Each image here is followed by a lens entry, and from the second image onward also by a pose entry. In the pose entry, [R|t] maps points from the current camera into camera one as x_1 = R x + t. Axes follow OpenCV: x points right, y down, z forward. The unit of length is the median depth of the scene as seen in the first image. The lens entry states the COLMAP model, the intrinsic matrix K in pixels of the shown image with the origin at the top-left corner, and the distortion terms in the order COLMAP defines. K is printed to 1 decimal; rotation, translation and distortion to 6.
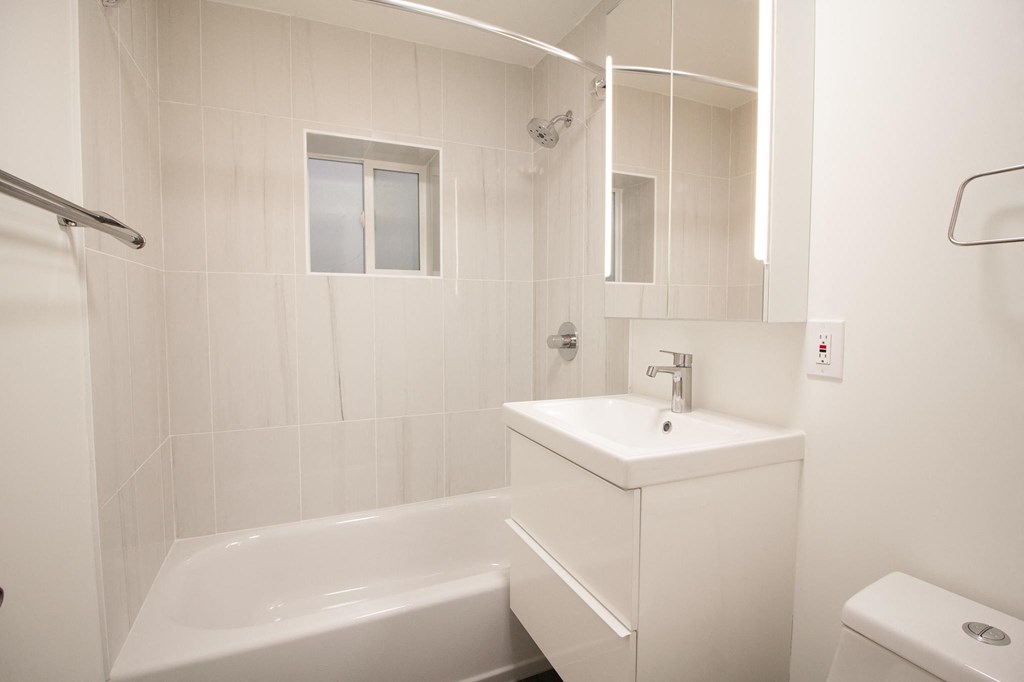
lens RADIAL K [[477.7, 0, 507.6], [0, 477.7, 329.8], [0, 0, 1]] dist [-0.001261, -0.000671]
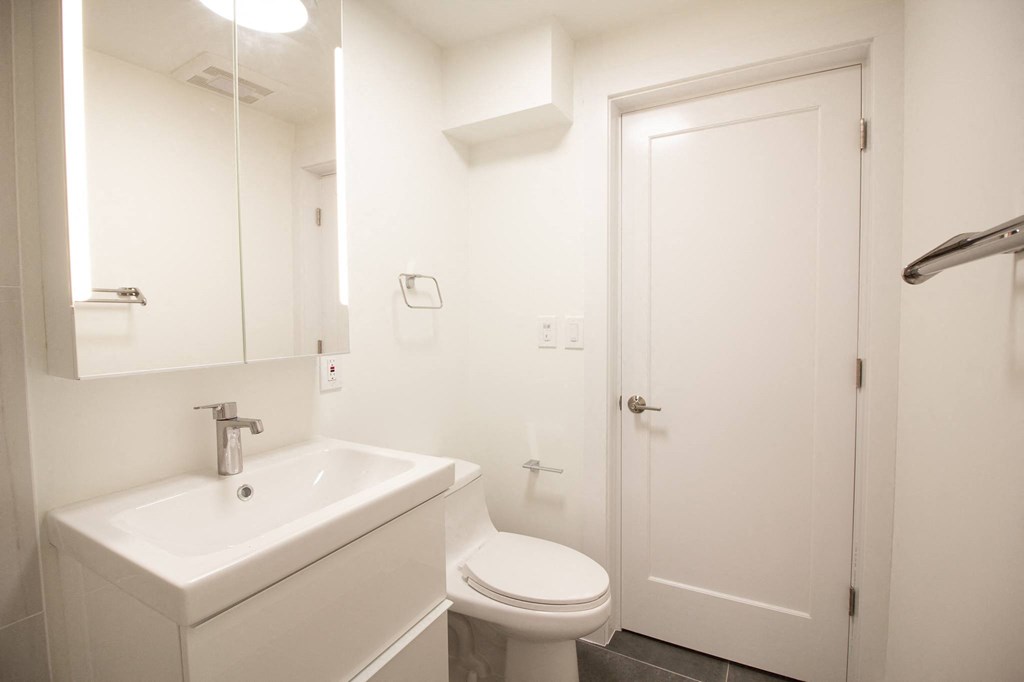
lens RADIAL K [[477.7, 0, 507.6], [0, 477.7, 329.8], [0, 0, 1]] dist [-0.001261, -0.000671]
pose [[-0.607345, -0.027420, 0.793965, -0.750295], [0.039579, 0.997119, 0.064712, -0.144146], [-0.793452, 0.070727, -0.604510, 1.406034]]
